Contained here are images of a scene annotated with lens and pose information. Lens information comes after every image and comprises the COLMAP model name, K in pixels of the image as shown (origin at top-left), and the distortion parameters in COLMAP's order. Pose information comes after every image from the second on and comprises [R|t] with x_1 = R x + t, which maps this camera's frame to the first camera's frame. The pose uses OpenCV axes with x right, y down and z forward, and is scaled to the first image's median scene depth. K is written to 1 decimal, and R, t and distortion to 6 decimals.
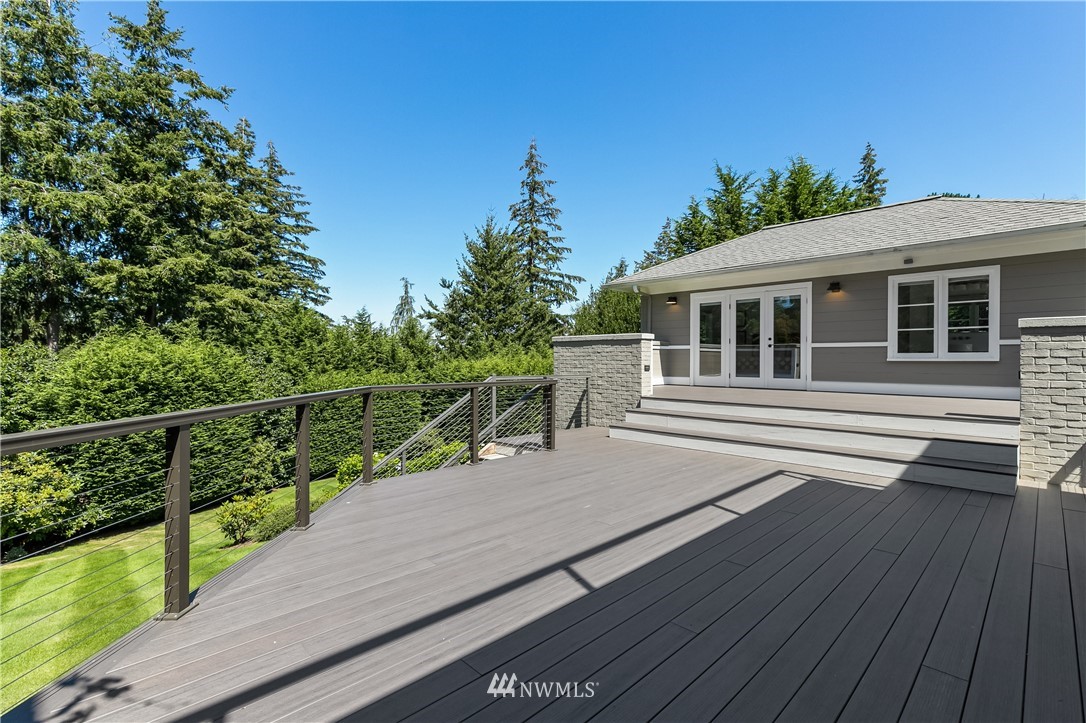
lens RADIAL K [[500.7, 0, 536.0], [0, 500.7, 372.5], [0, 0, 1]] dist [0.003345, 0.000783]
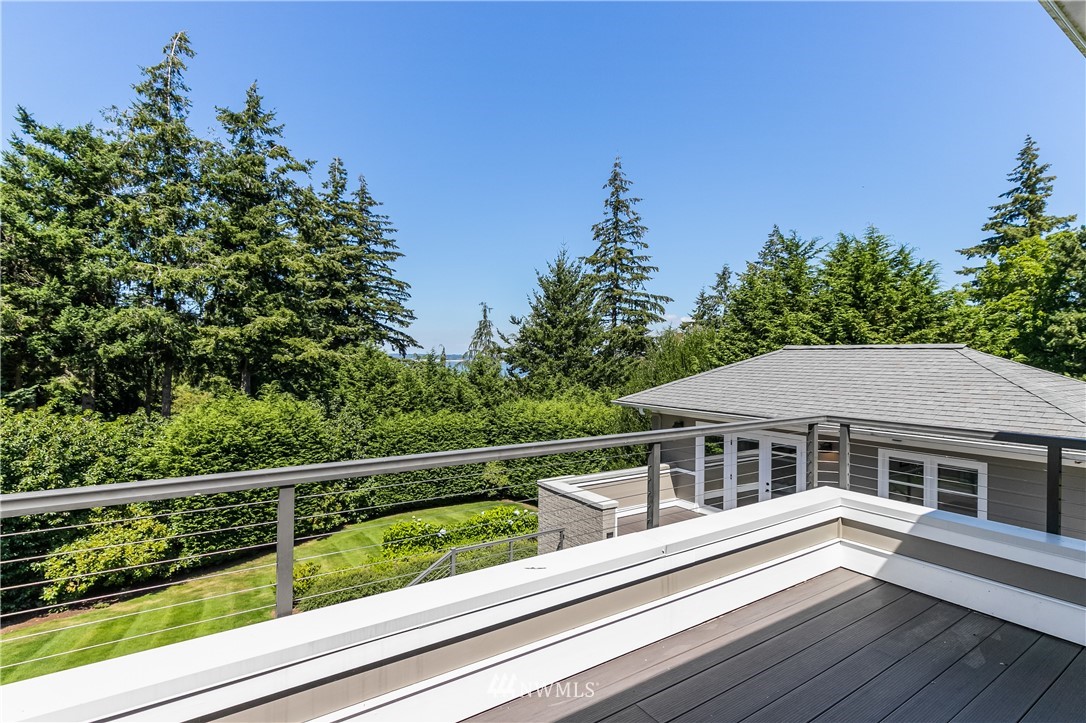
lens RADIAL K [[537.6, 0, 554.3], [0, 537.6, 352.3], [0, 0, 1]] dist [0.004911, -0.000025]
pose [[0.983042, 0.026466, -0.181460, 0.131345], [-0.026460, 0.999647, 0.002458, -0.169573], [0.181461, 0.002385, 0.983395, -0.054301]]
